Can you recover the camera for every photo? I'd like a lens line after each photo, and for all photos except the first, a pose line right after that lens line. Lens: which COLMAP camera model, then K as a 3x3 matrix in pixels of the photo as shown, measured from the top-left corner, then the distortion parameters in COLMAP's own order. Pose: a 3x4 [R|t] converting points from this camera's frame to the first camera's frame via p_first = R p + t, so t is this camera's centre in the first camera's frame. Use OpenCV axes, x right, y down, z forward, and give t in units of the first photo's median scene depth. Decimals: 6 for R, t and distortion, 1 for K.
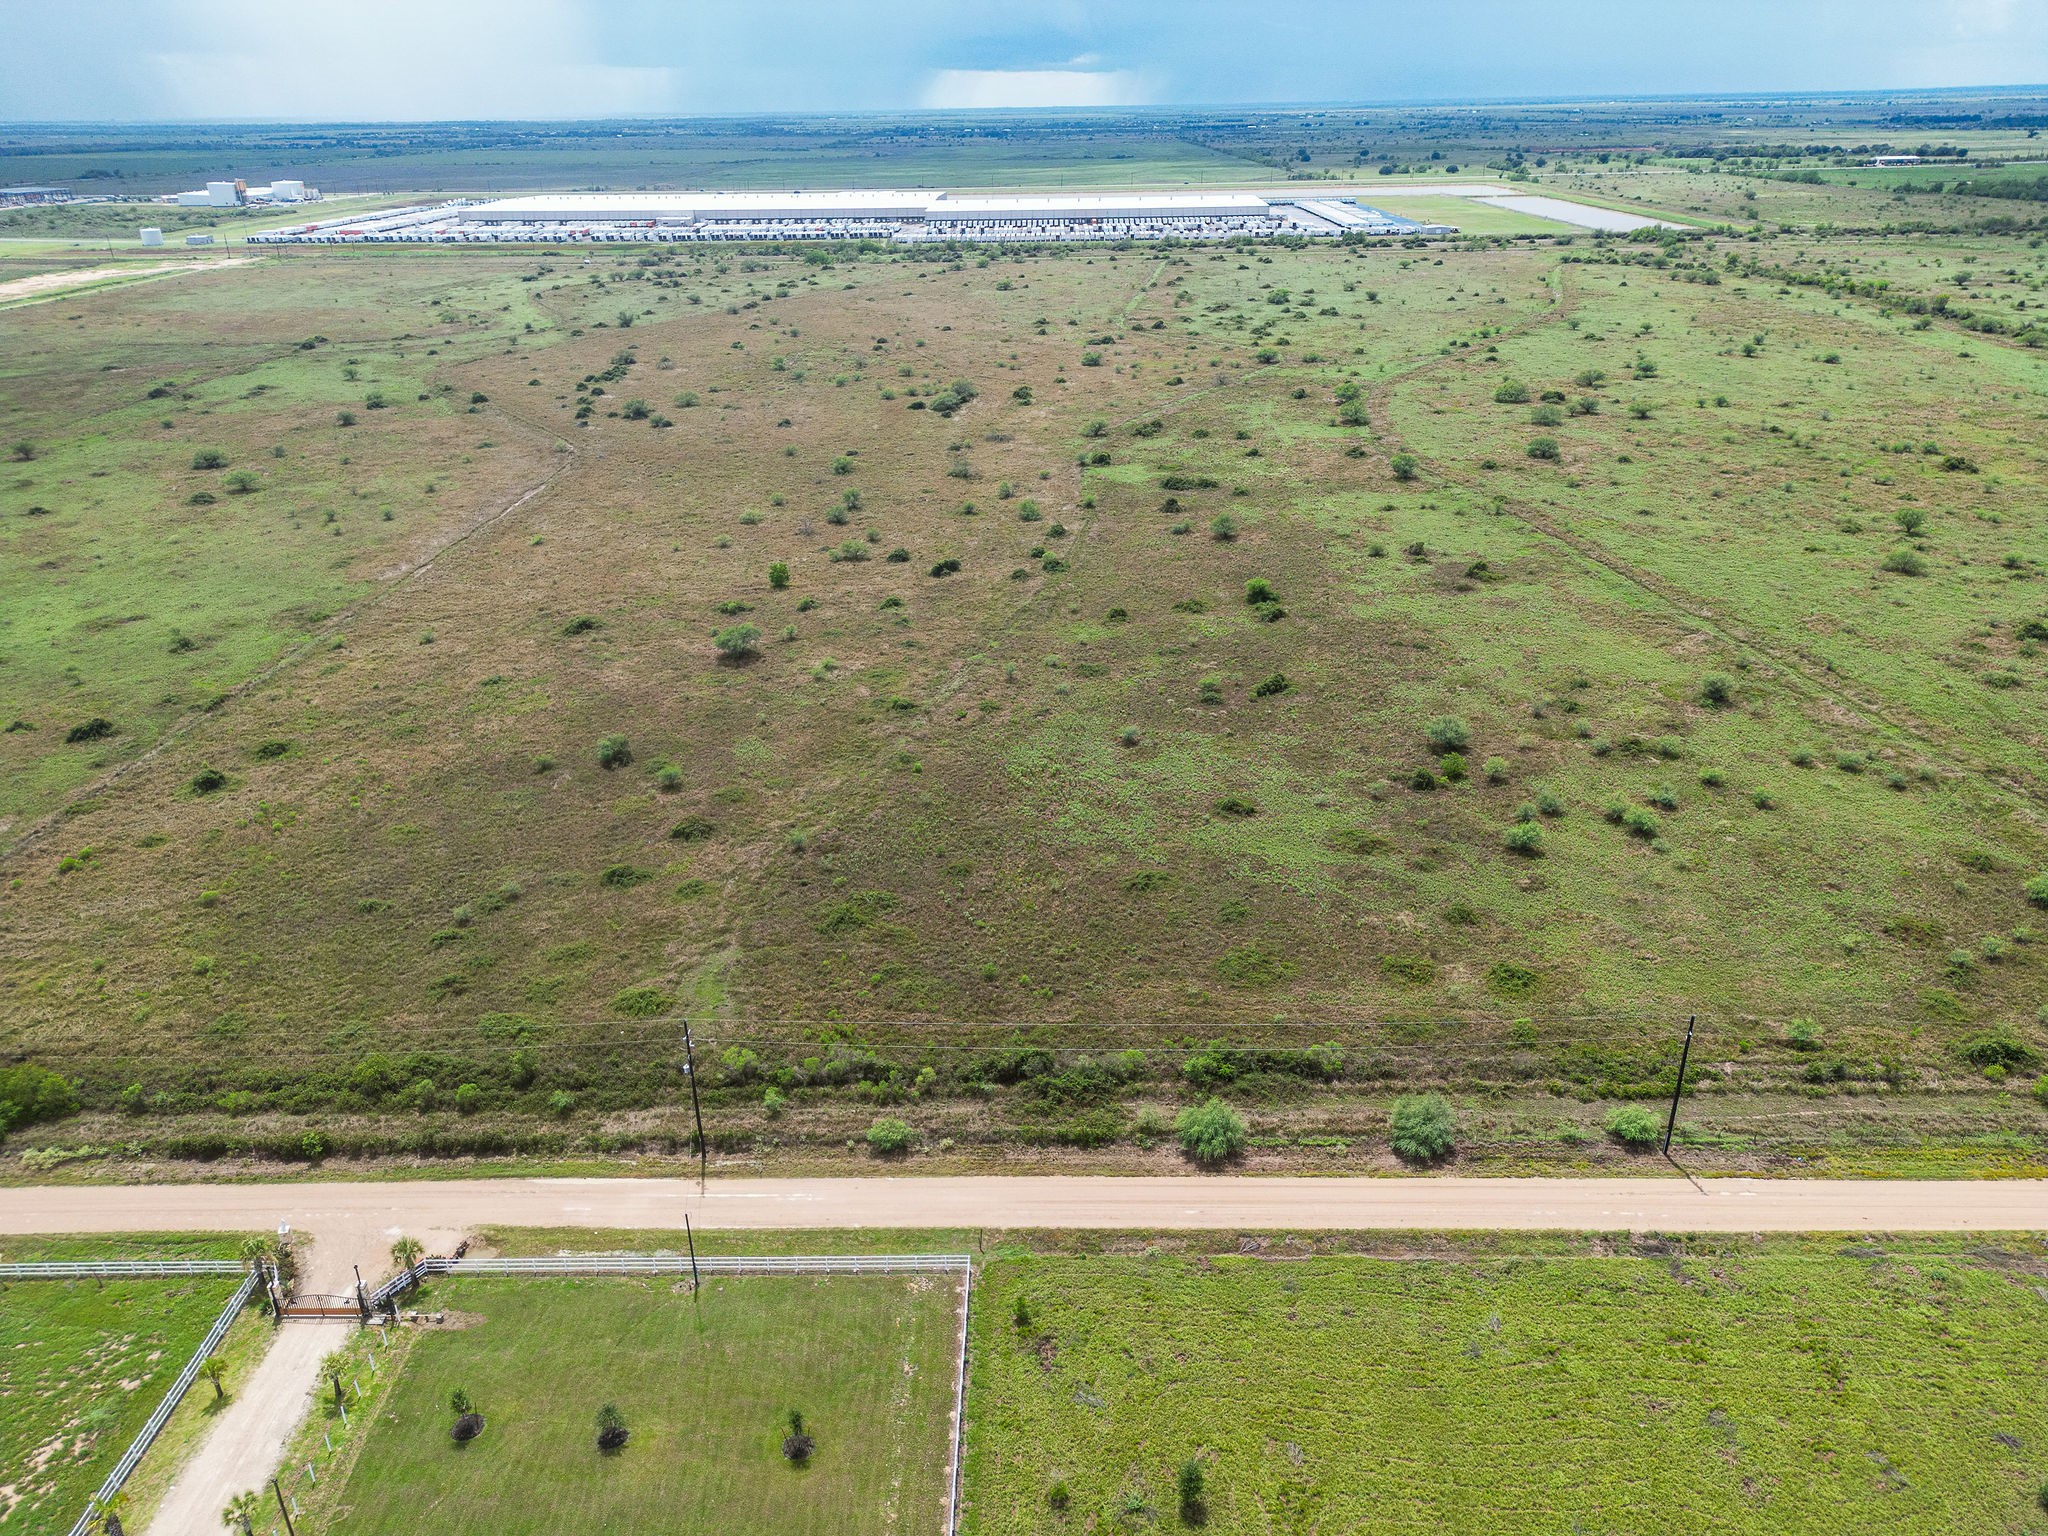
lens RADIAL K [[1428.1, 0, 1031.8], [0, 1428.1, 780.9], [0, 0, 1]] dist [0.069610, -0.059631]
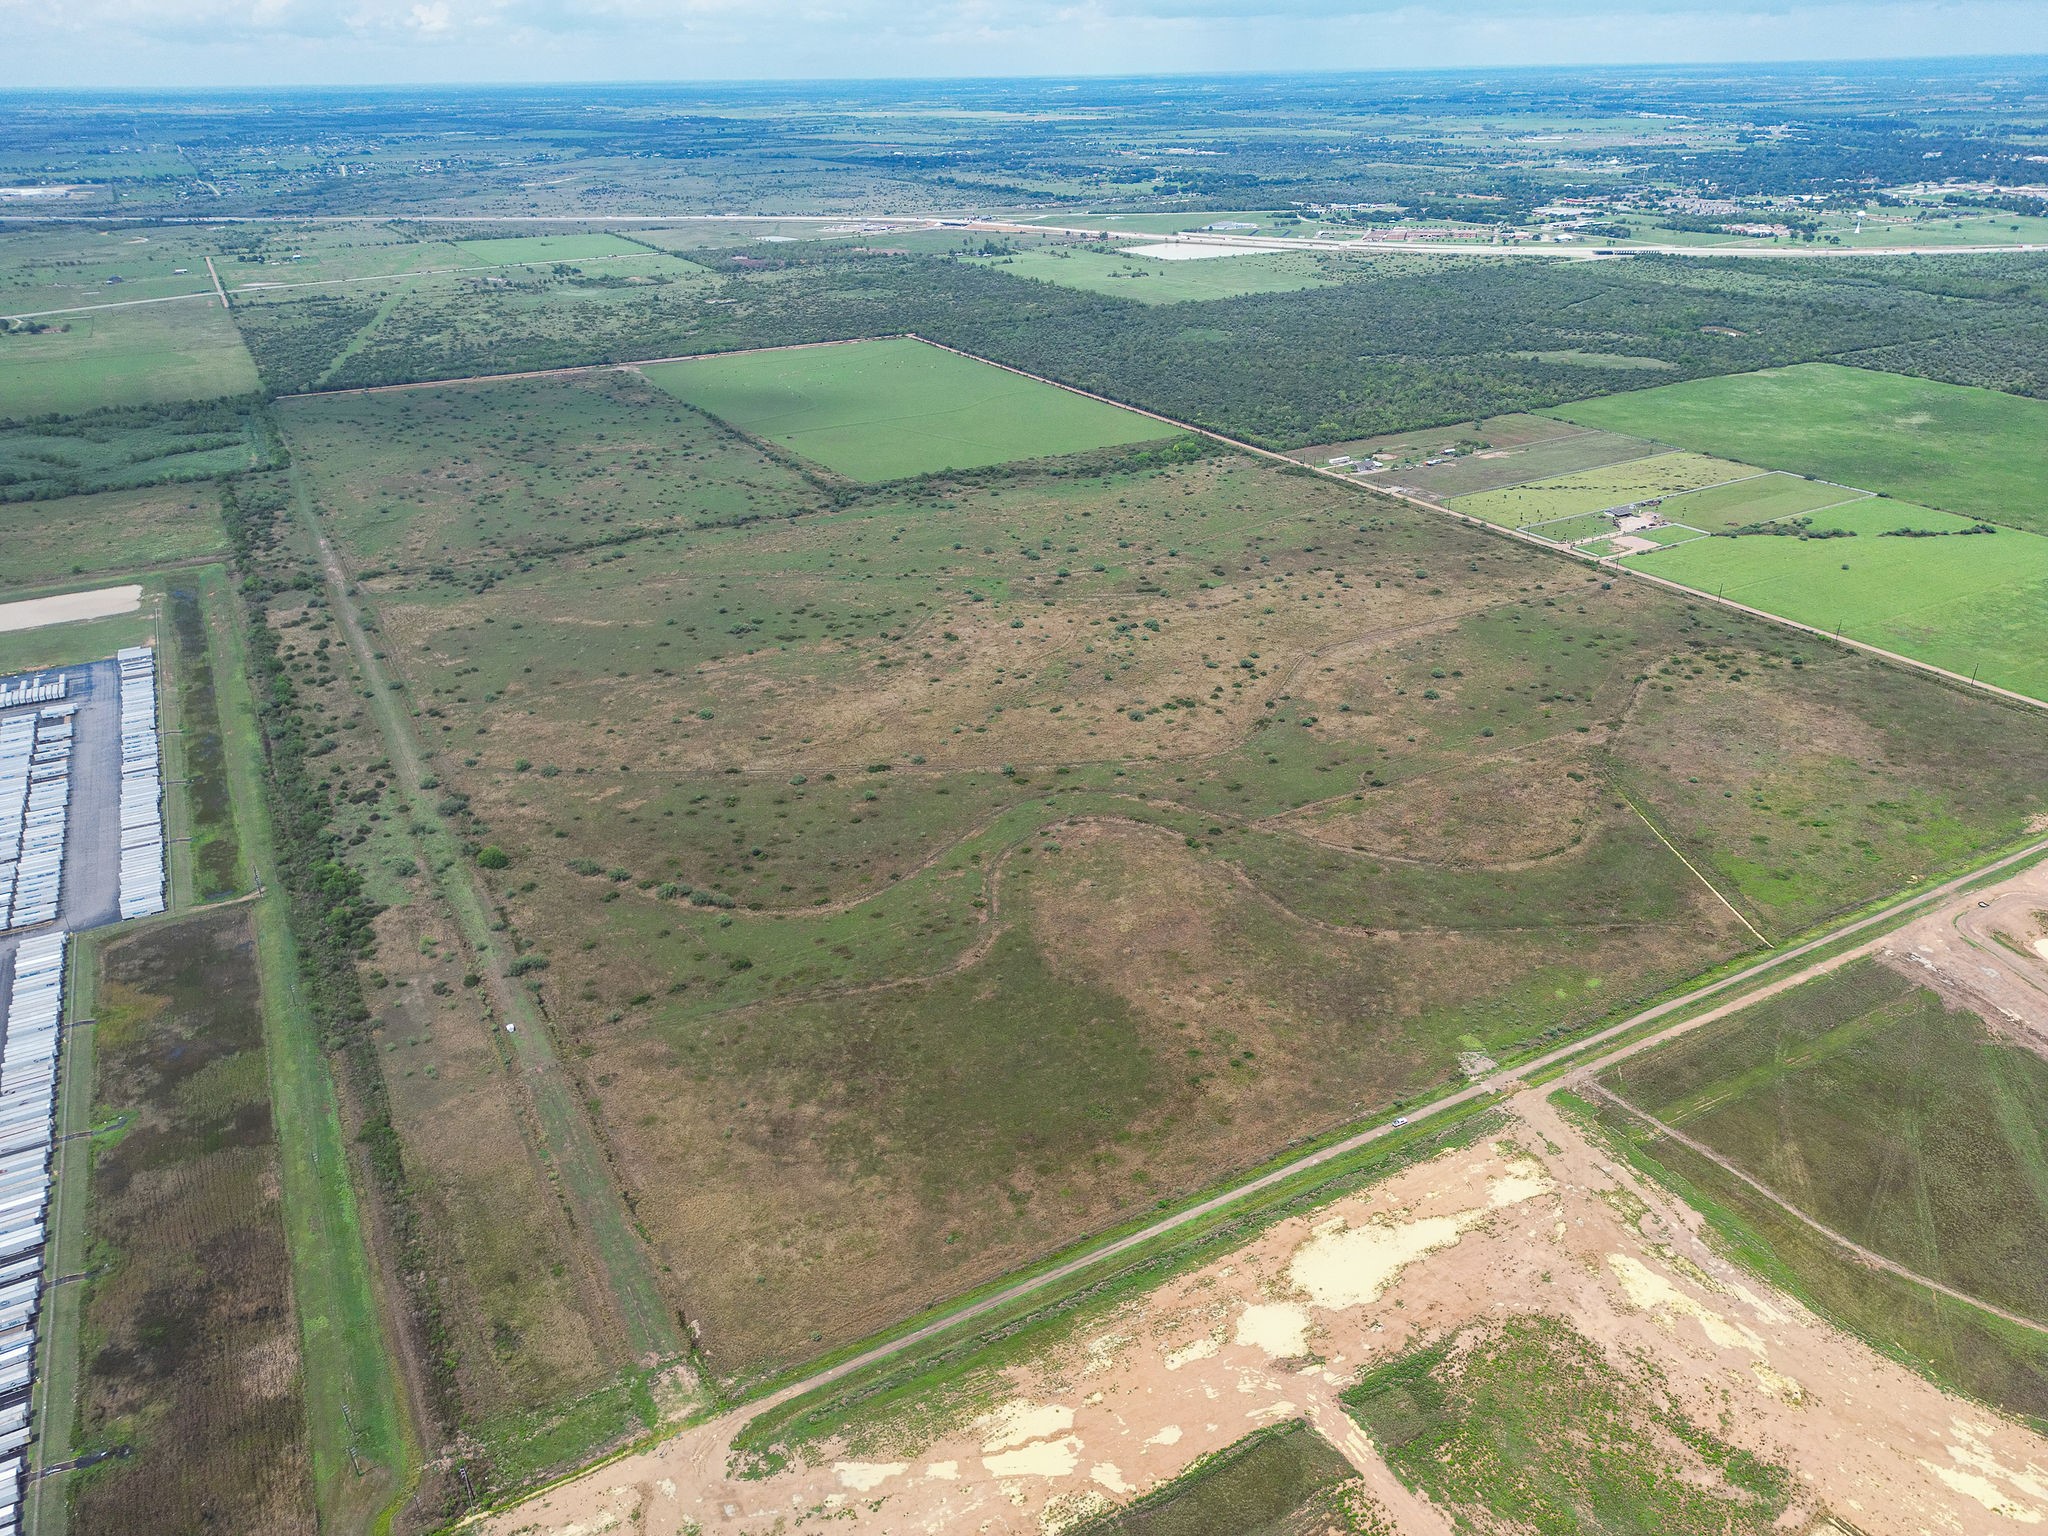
lens RADIAL K [[1428.1, 0, 1031.8], [0, 1428.1, 780.9], [0, 0, 1]] dist [0.069610, -0.059631]
pose [[-0.500035, -0.367729, 0.784054, -3.207573], [0.389248, 0.713323, 0.582801, -2.602793], [-0.773596, 0.596612, -0.213548, 3.177142]]
